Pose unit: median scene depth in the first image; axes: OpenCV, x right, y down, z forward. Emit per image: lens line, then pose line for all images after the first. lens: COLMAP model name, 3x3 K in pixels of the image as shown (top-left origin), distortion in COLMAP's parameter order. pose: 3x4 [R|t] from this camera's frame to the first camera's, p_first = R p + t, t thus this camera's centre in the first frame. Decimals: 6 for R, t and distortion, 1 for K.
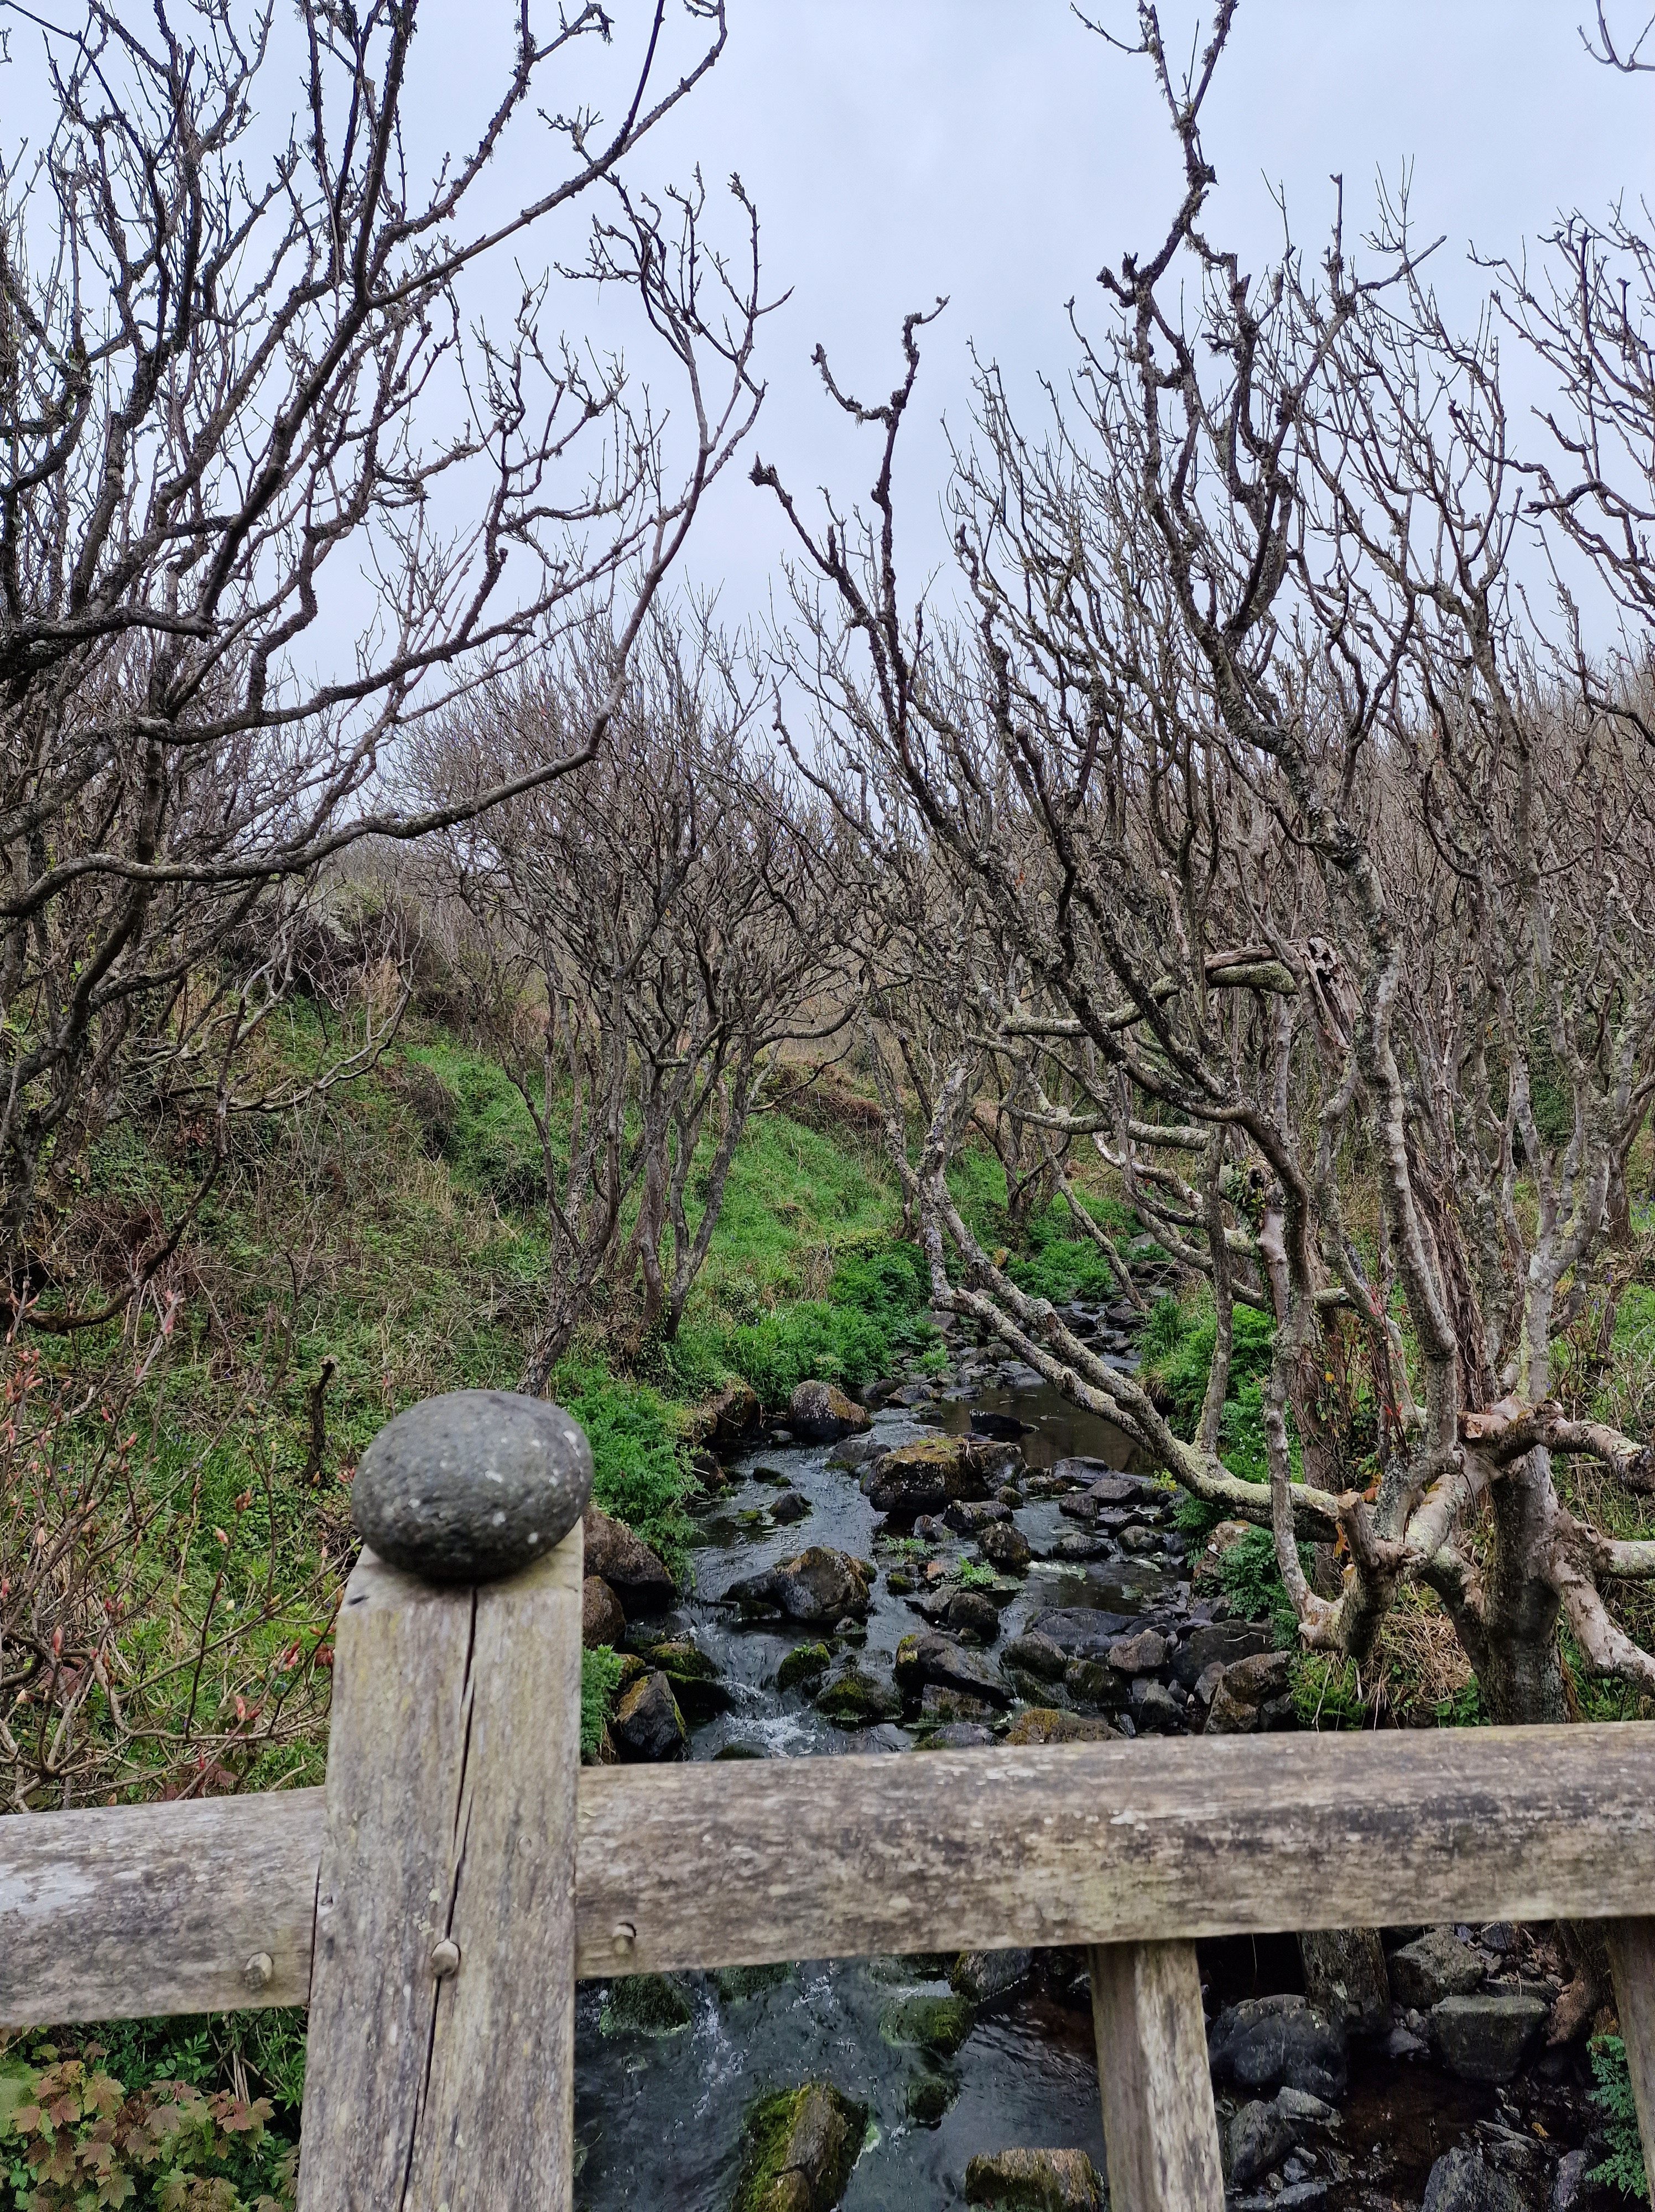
lens RADIAL K [[1536.0, 0, 827.5], [0, 1536.0, 1106.0], [0, 0, 1]] dist [0.125888, -0.157476]
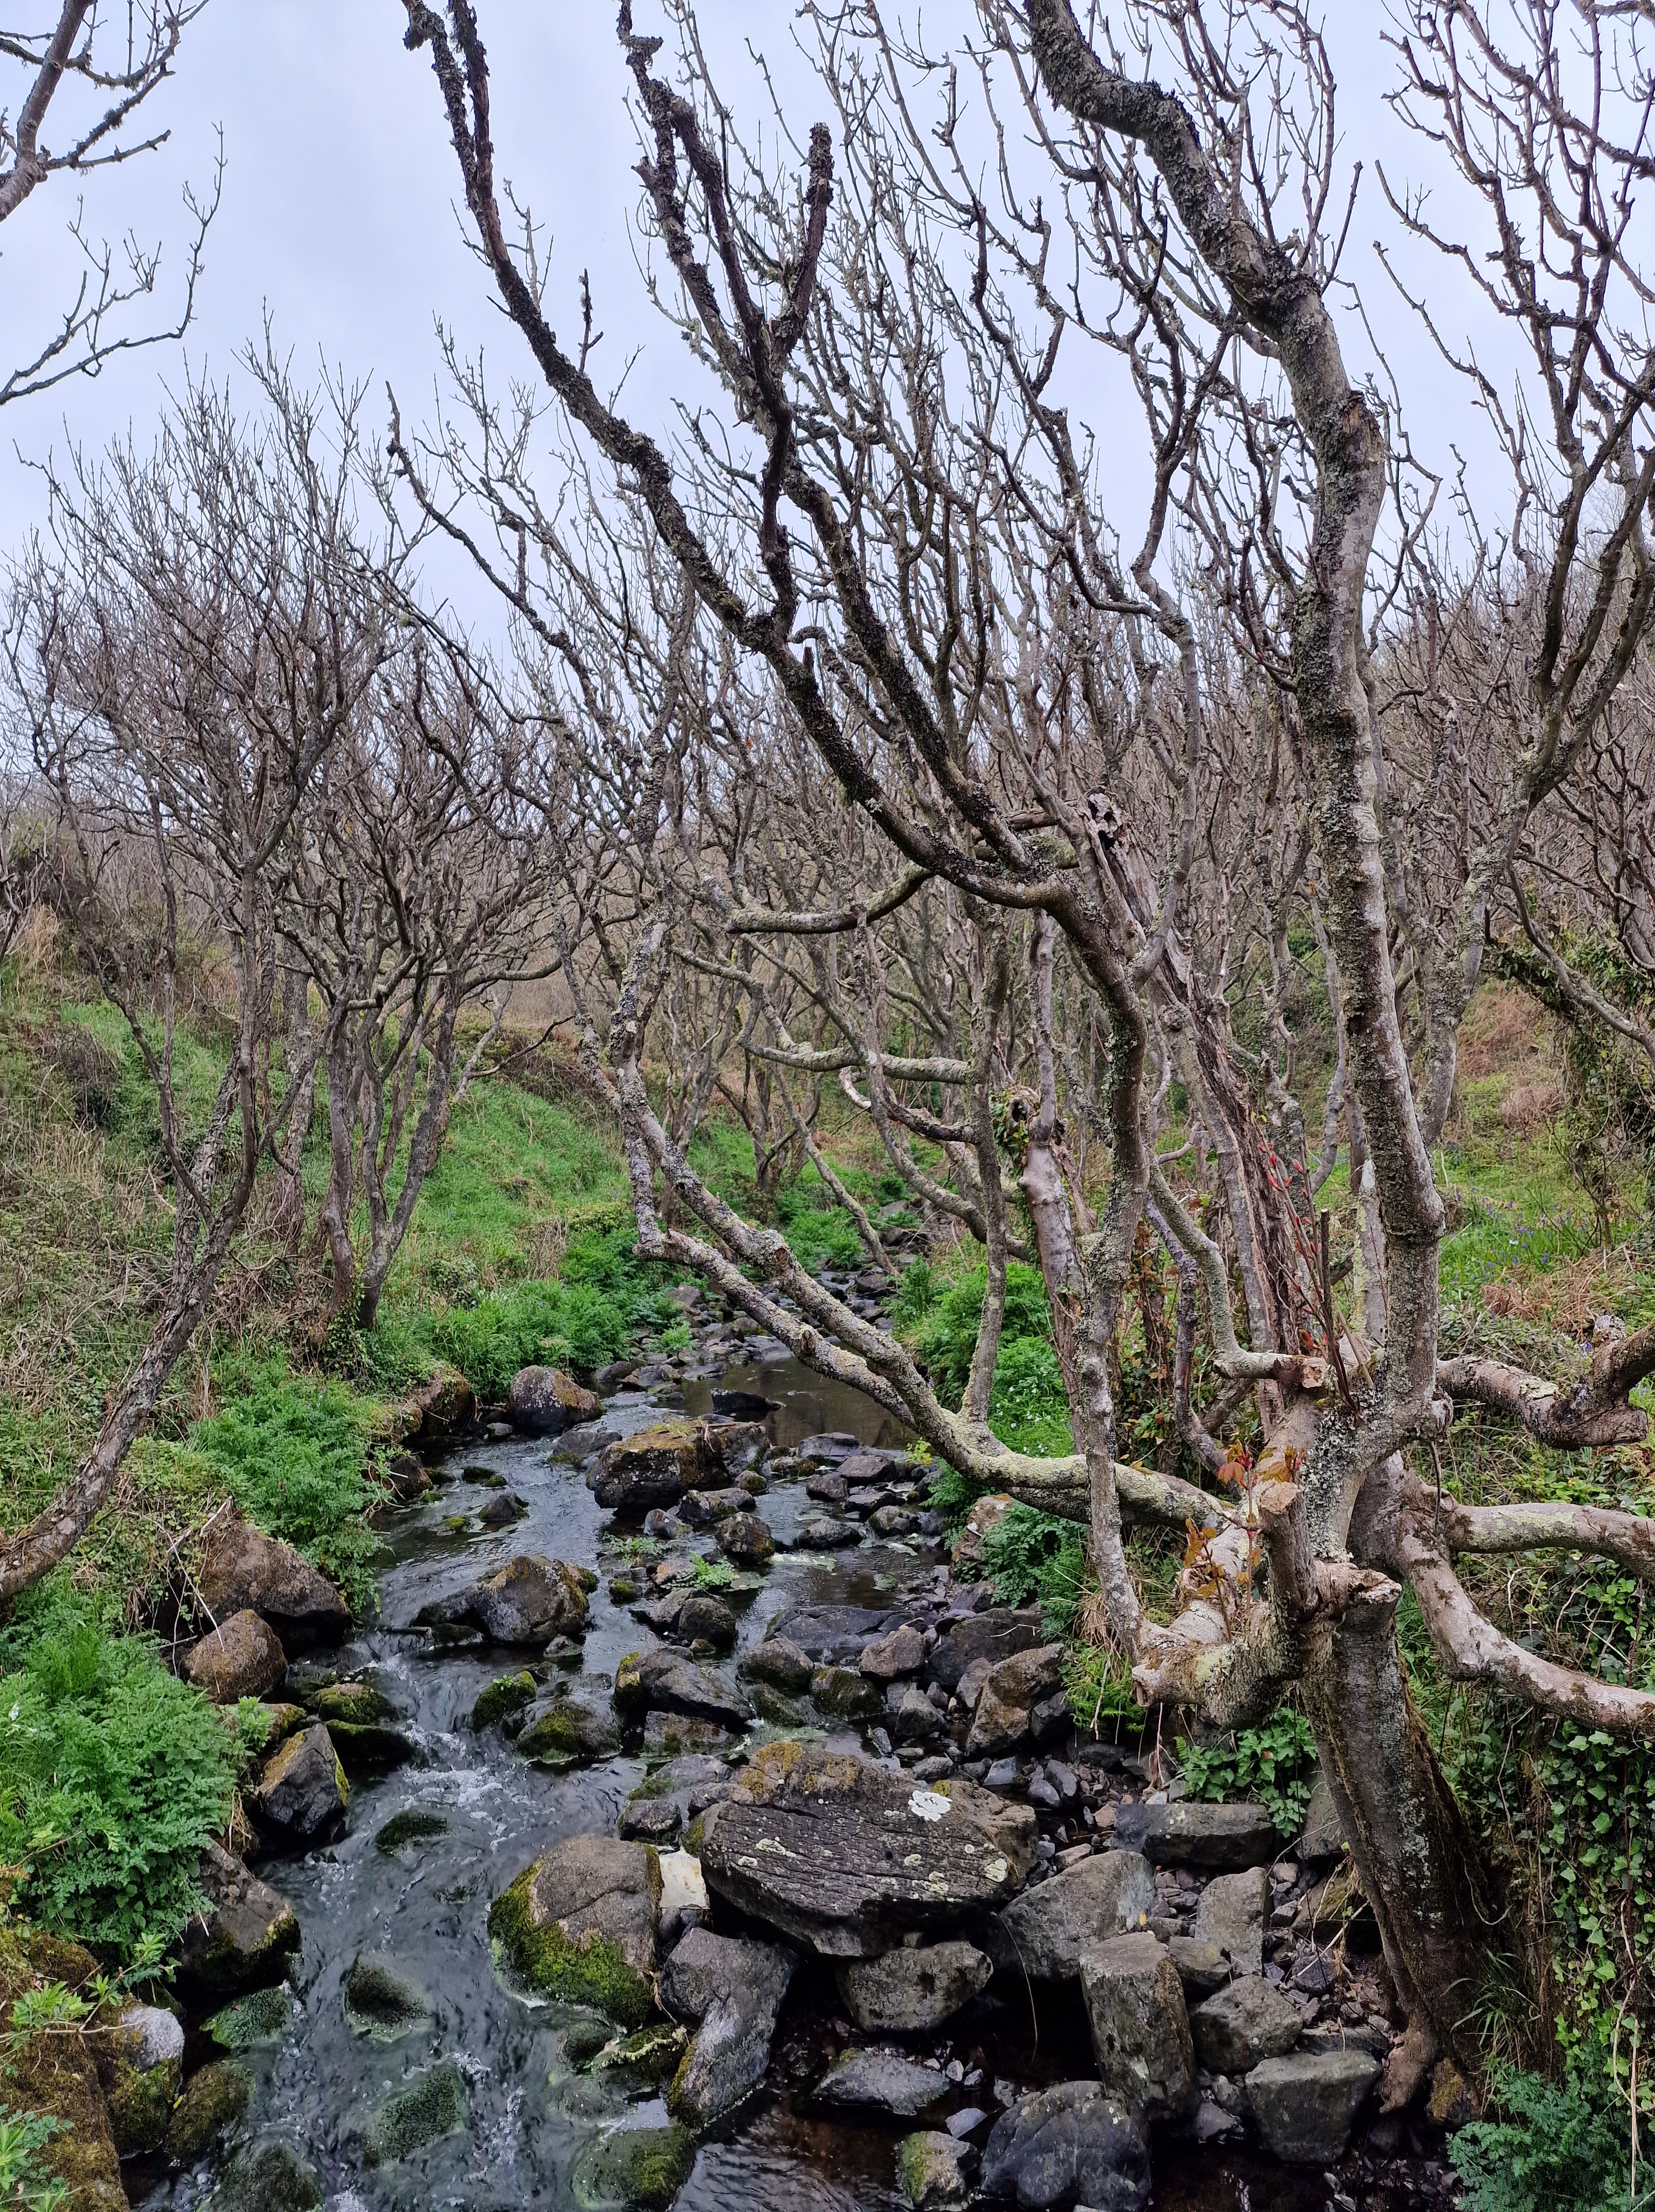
lens RADIAL K [[1536.0, 0, 827.5], [0, 1536.0, 1106.0], [0, 0, 1]] dist [0.125888, -0.157476]
pose [[0.986941, -0.014655, 0.160414, 0.023904], [0.012950, 0.999848, 0.011667, 0.028483], [-0.160560, -0.009438, 0.986981, 0.129909]]
